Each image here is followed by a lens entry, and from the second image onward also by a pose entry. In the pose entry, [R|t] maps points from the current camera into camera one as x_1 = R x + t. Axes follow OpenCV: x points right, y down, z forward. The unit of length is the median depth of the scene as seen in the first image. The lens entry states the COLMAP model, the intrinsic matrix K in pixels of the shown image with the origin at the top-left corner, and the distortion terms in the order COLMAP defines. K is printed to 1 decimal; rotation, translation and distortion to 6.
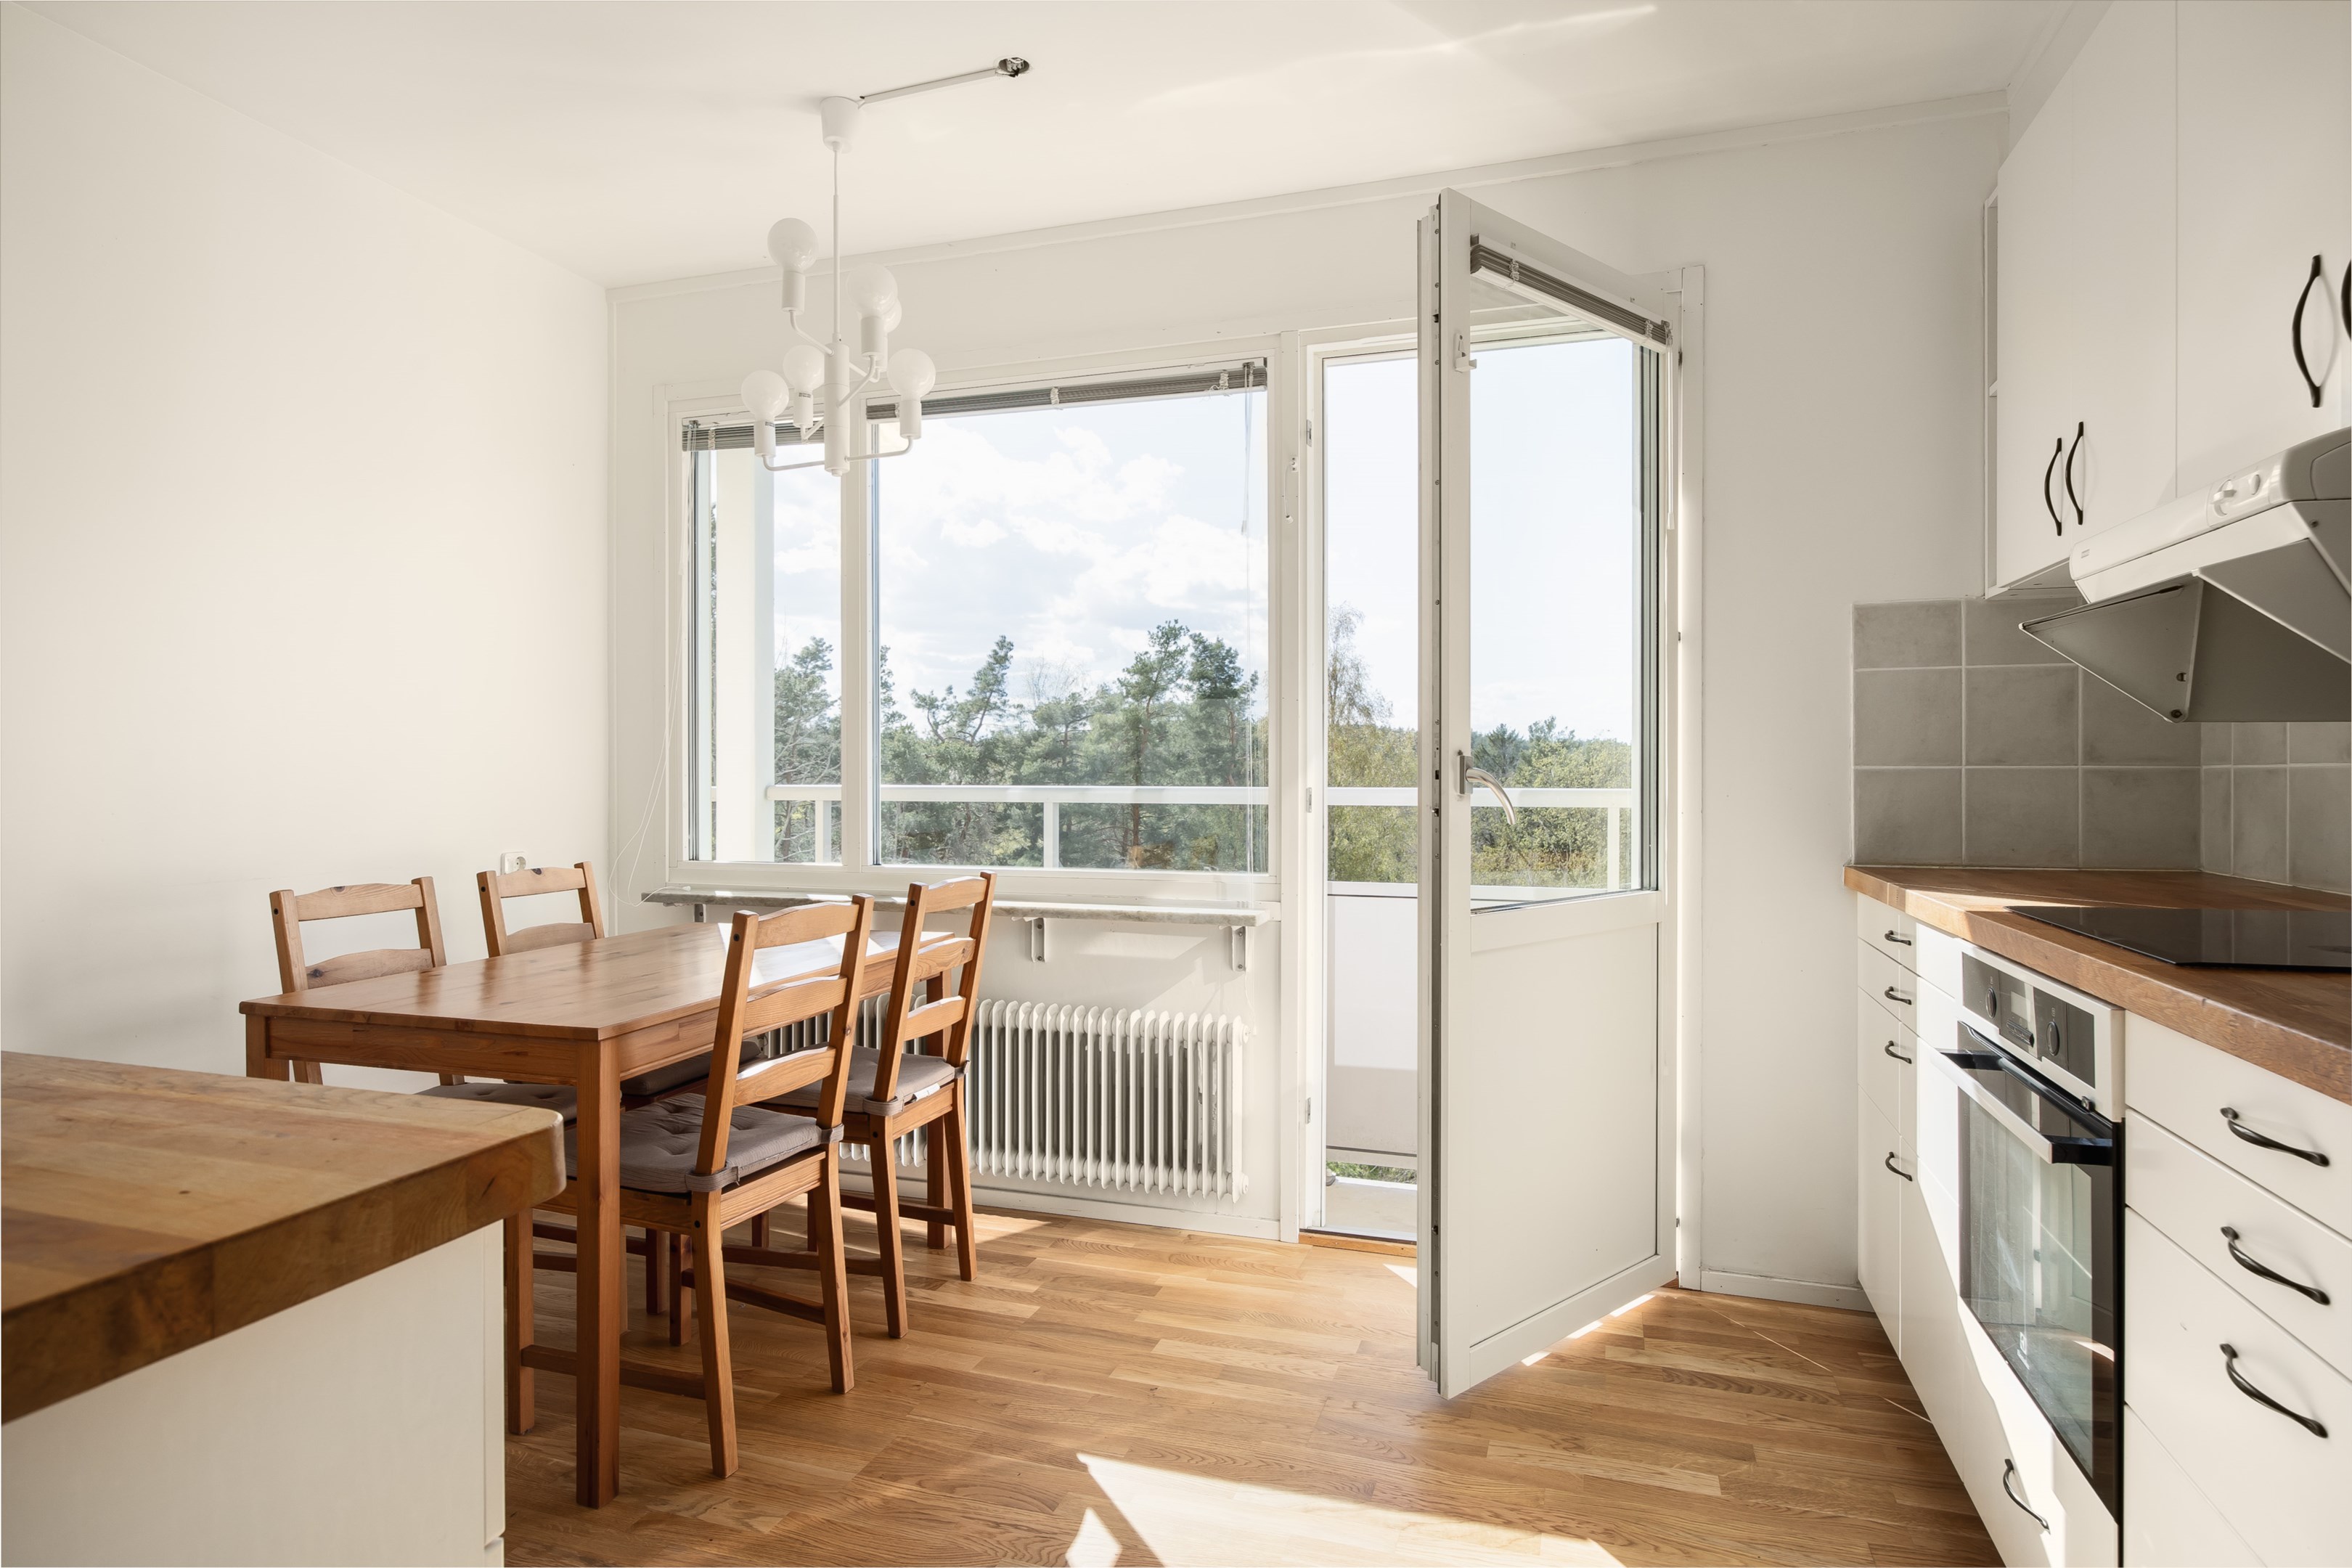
lens RADIAL K [[1305.8, 0, 1176.0], [0, 1305.8, 784.0], [0, 0, 1]] dist [-0.001161, -0.000343]
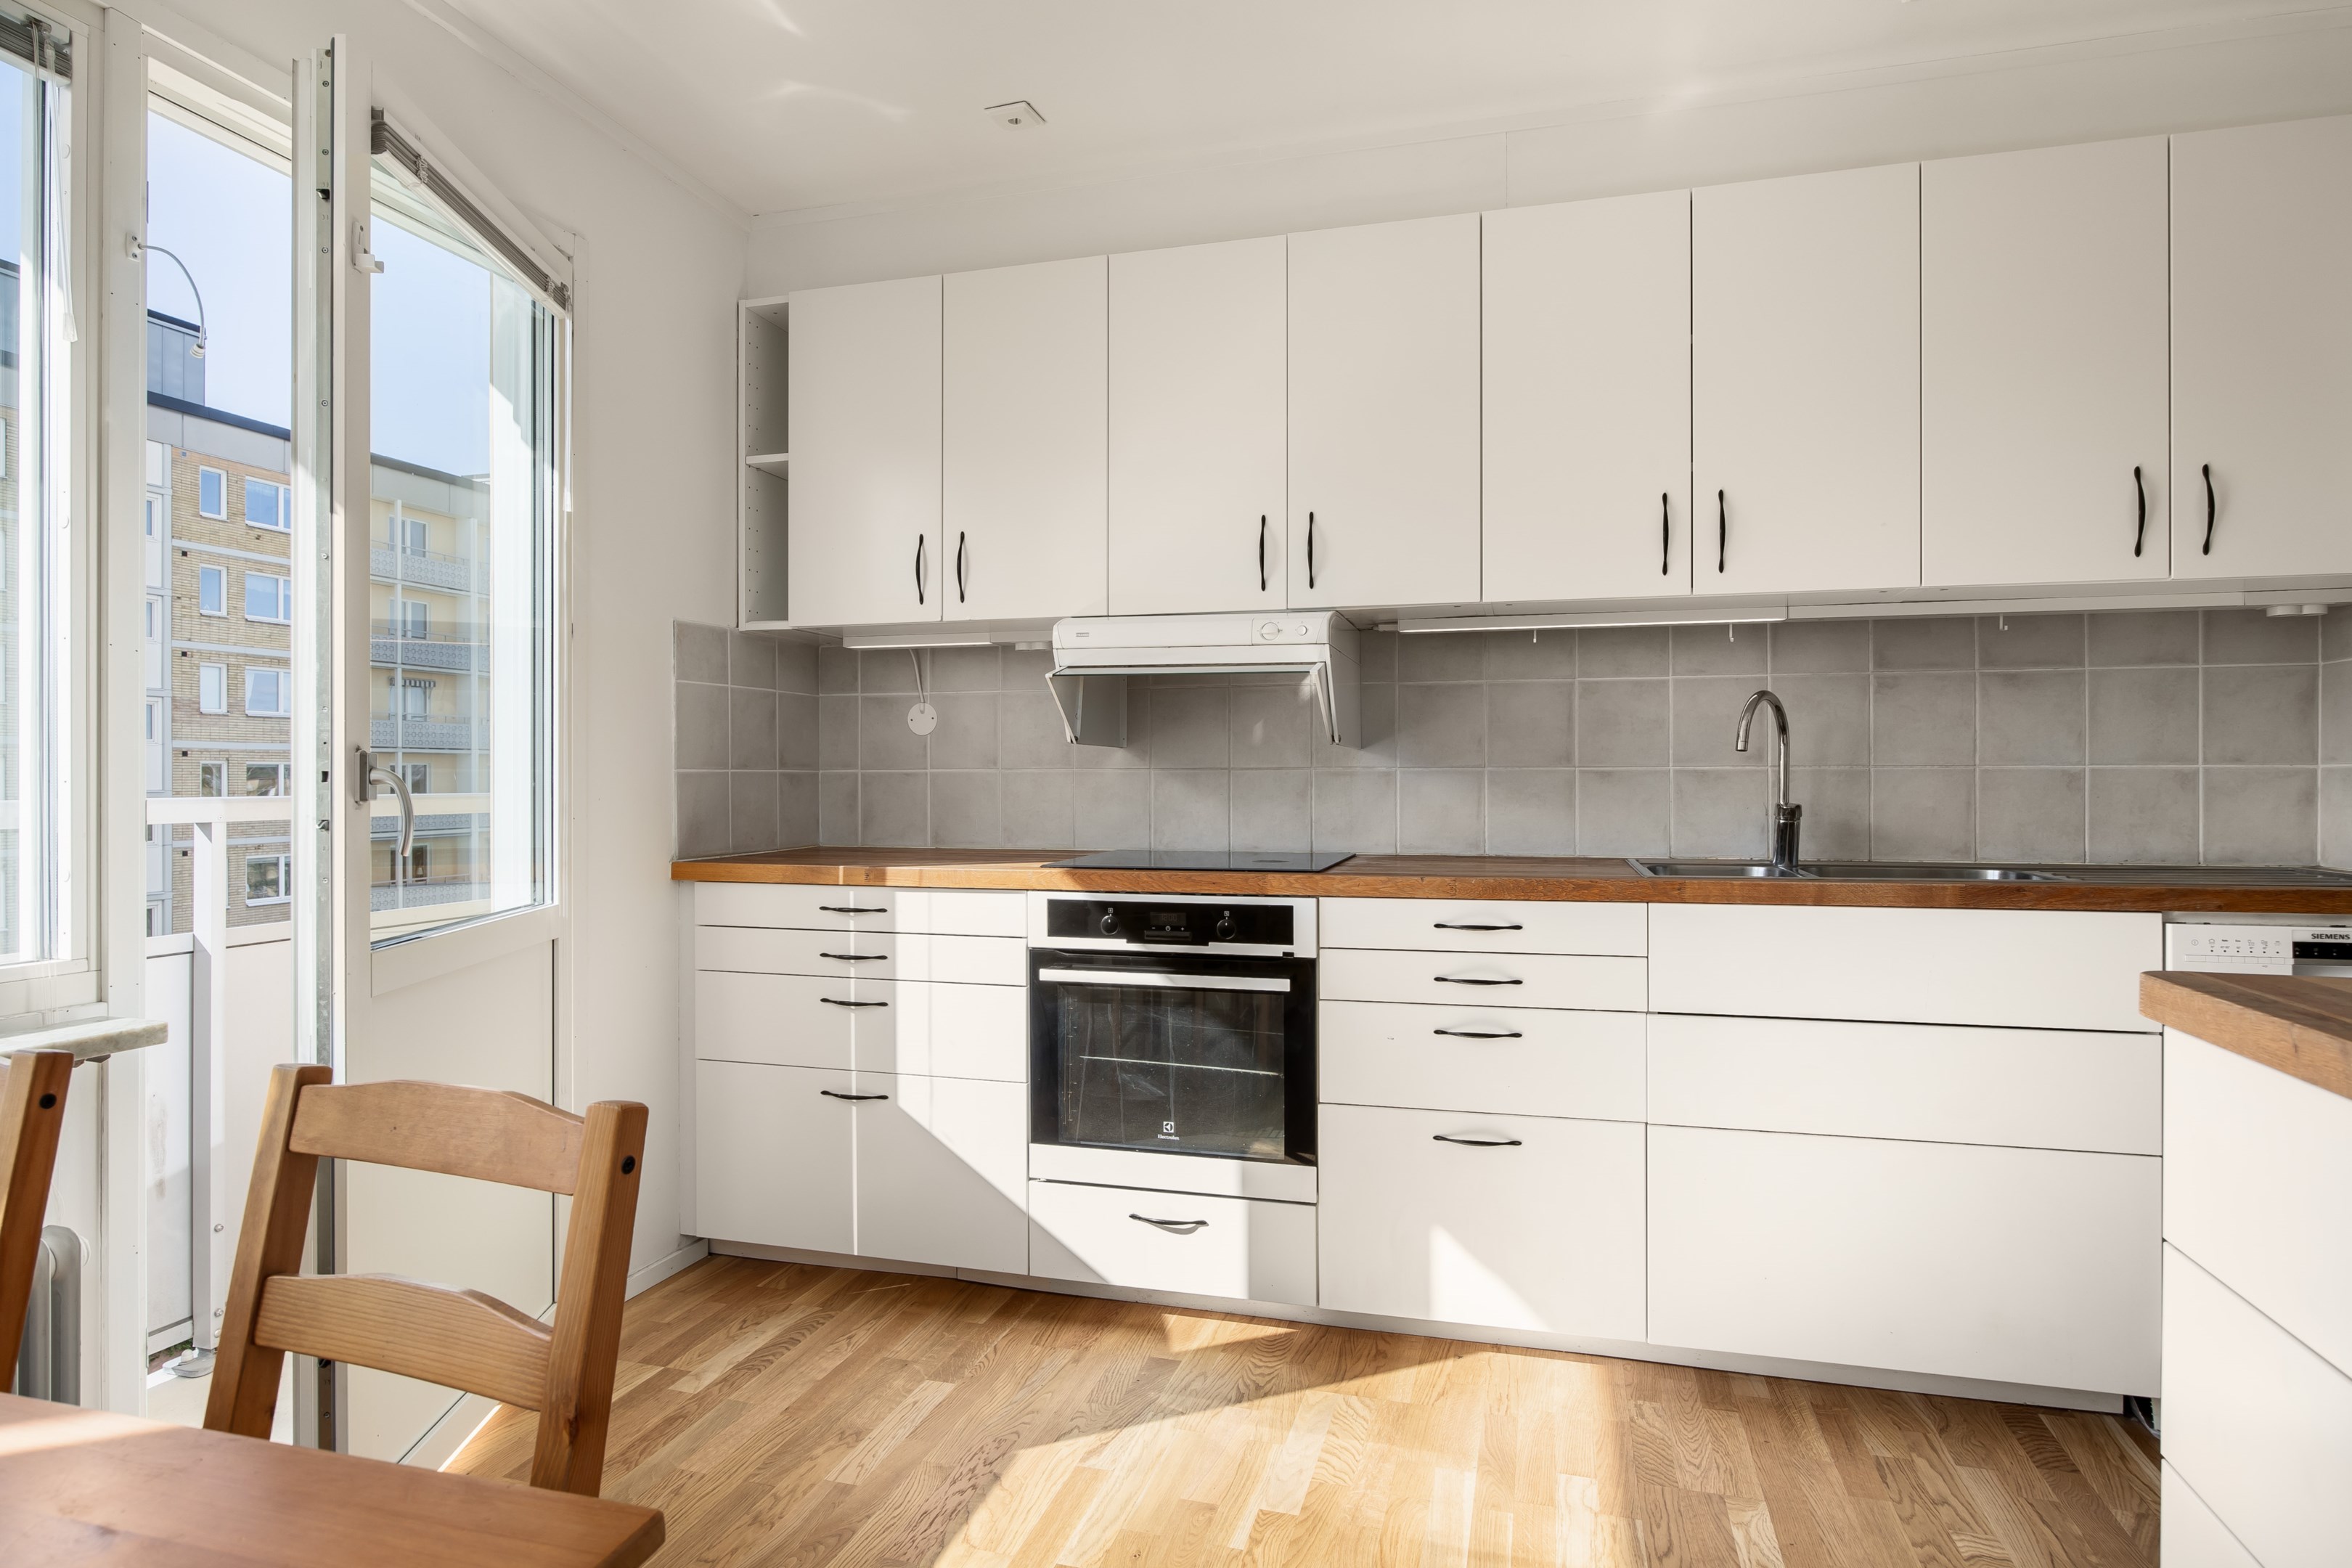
lens RADIAL K [[1291.0, 0, 1171.1], [0, 1291.0, 775.8], [0, 0, 1]] dist [-0.003001, 0.002188]
pose [[-0.034875, 0.000161, 0.999392, -0.582263], [0.008305, 0.999966, 0.000129, -0.004990], [-0.999357, 0.008305, -0.034876, 0.643047]]
